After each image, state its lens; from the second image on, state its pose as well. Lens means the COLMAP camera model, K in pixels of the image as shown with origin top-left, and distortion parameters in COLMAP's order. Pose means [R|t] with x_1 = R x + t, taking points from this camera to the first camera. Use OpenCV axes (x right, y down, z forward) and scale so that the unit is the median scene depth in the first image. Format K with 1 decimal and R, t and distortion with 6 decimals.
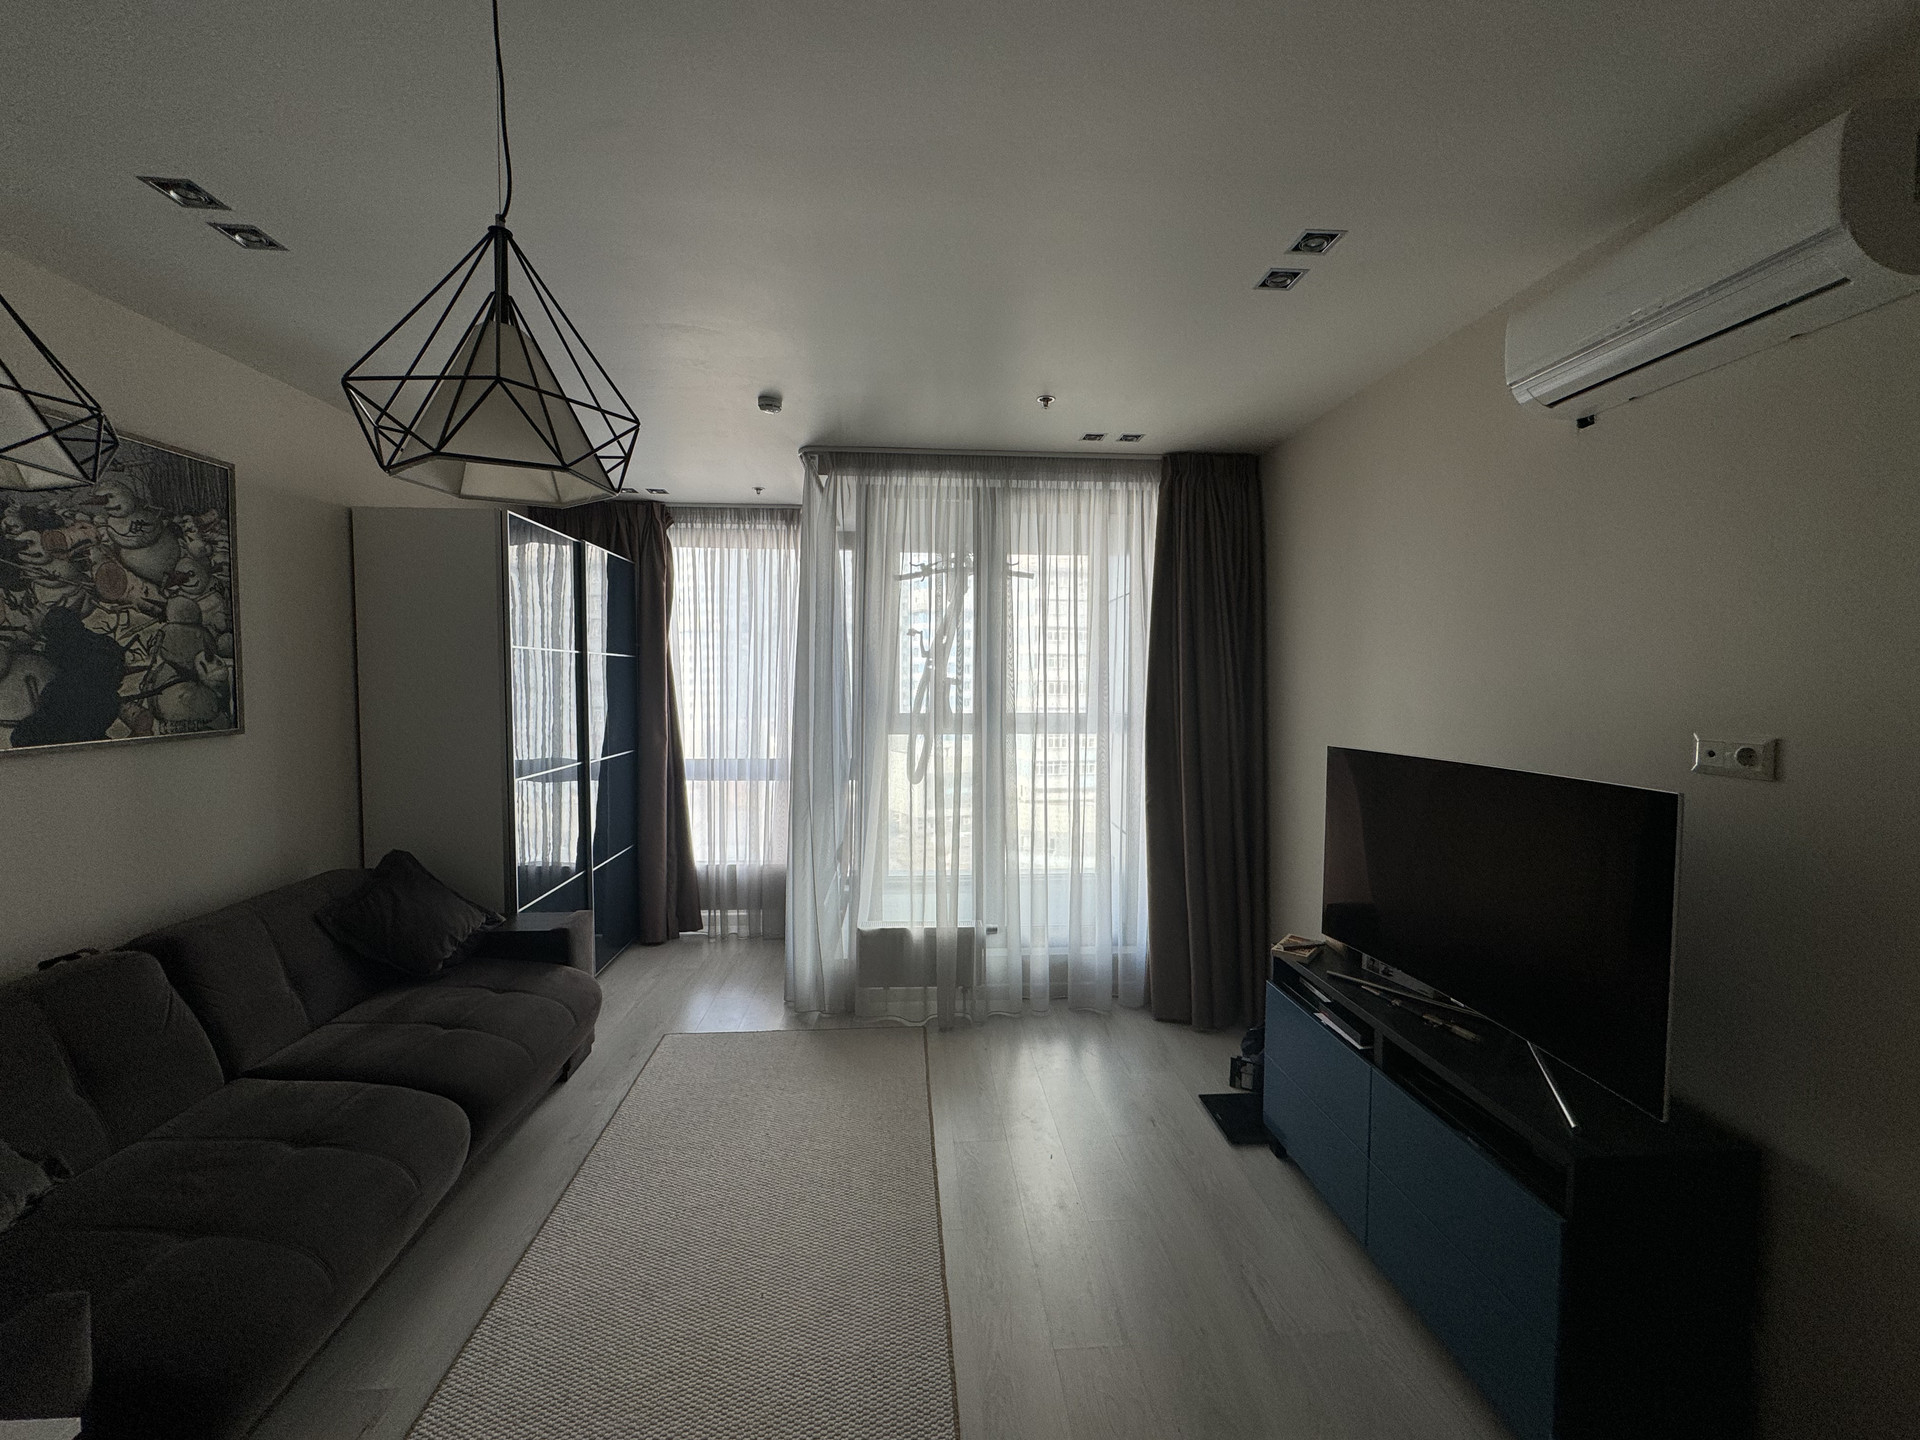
lens RADIAL K [[764.3, 0, 958.1], [0, 764.3, 718.0], [0, 0, 1]] dist [0.000477, 0.000228]
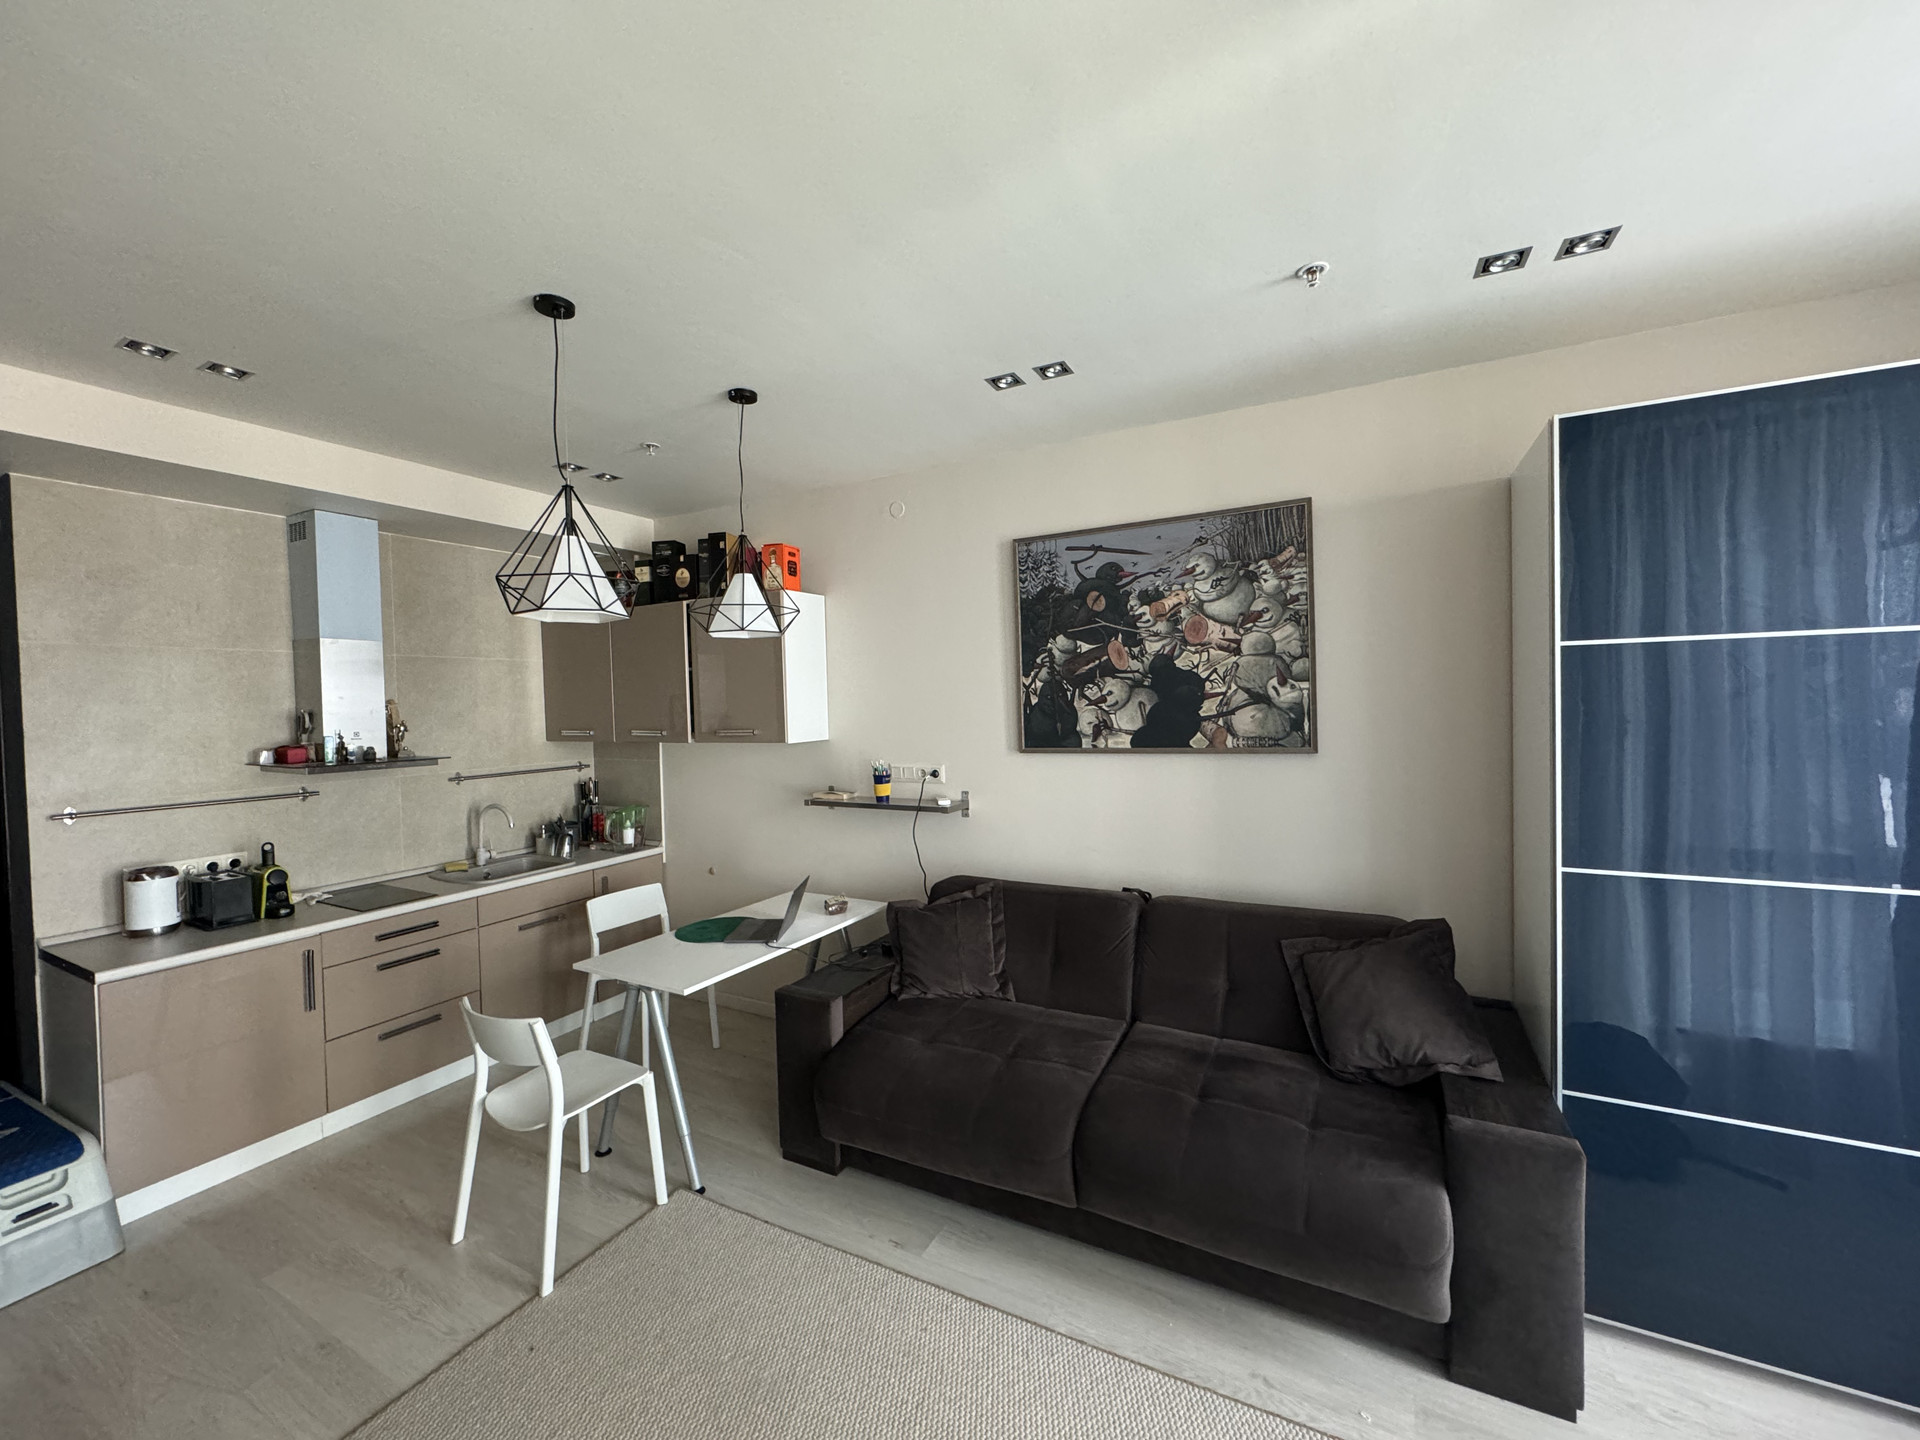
lens RADIAL K [[764.3, 0, 958.1], [0, 764.3, 718.0], [0, 0, 1]] dist [0.000477, 0.000228]
pose [[-0.530629, 0.030445, -0.847057, 0.214683], [-0.022121, 0.998517, 0.049745, -0.071210], [0.847316, 0.045134, -0.529168, 1.181650]]
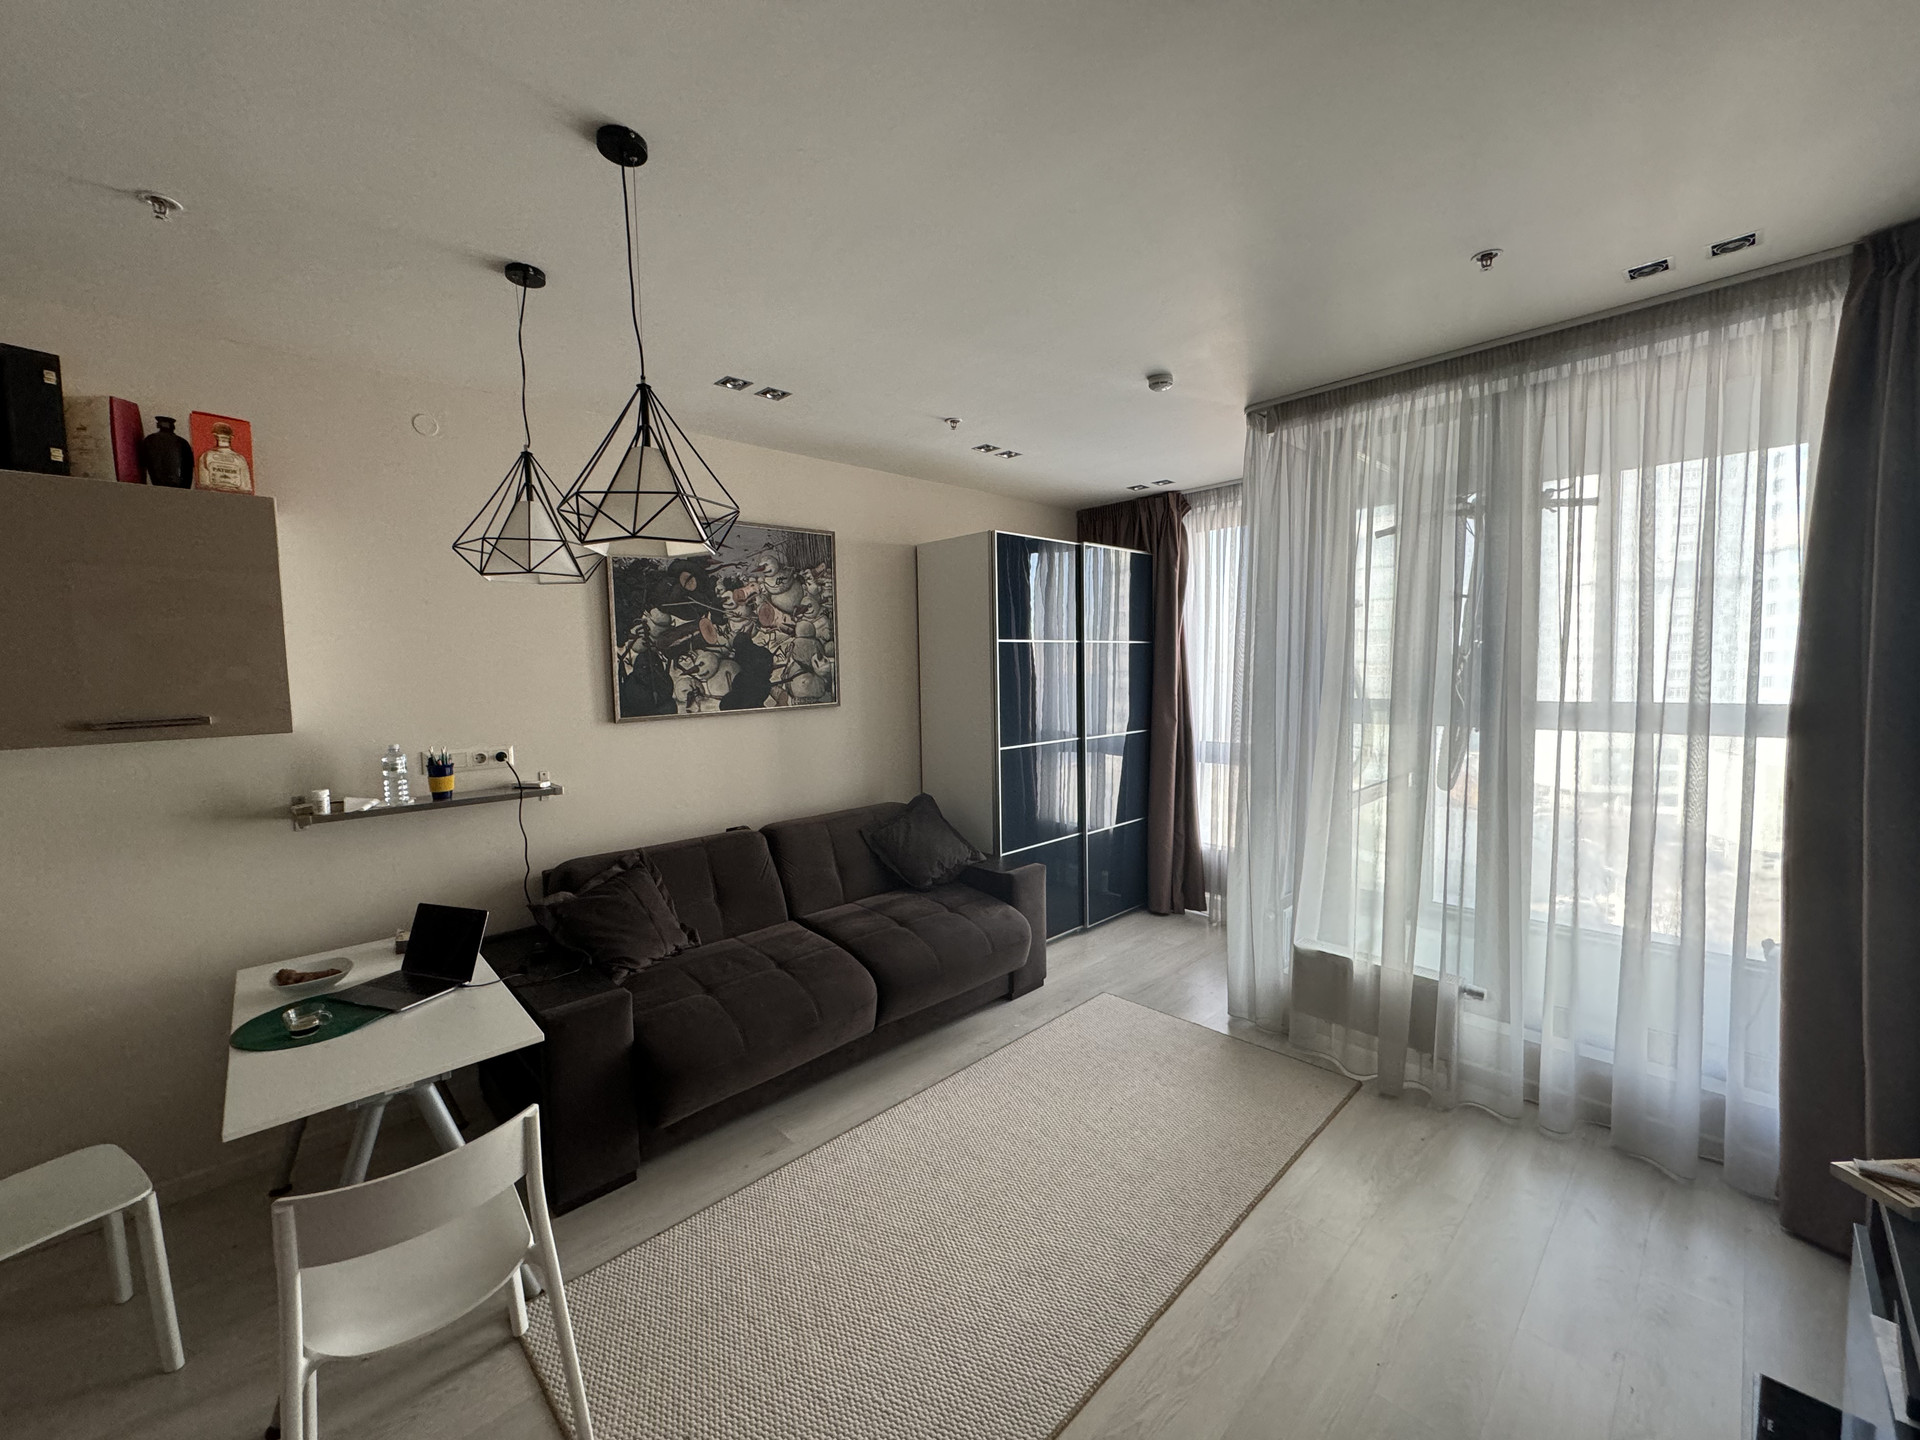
lens RADIAL K [[764.3, 0, 958.1], [0, 764.3, 718.0], [0, 0, 1]] dist [0.000477, 0.000228]
pose [[0.640033, 0.035652, -0.767520, 0.420243], [-0.016399, 0.999329, 0.032745, -0.010257], [0.768173, -0.008371, 0.640188, 0.203723]]
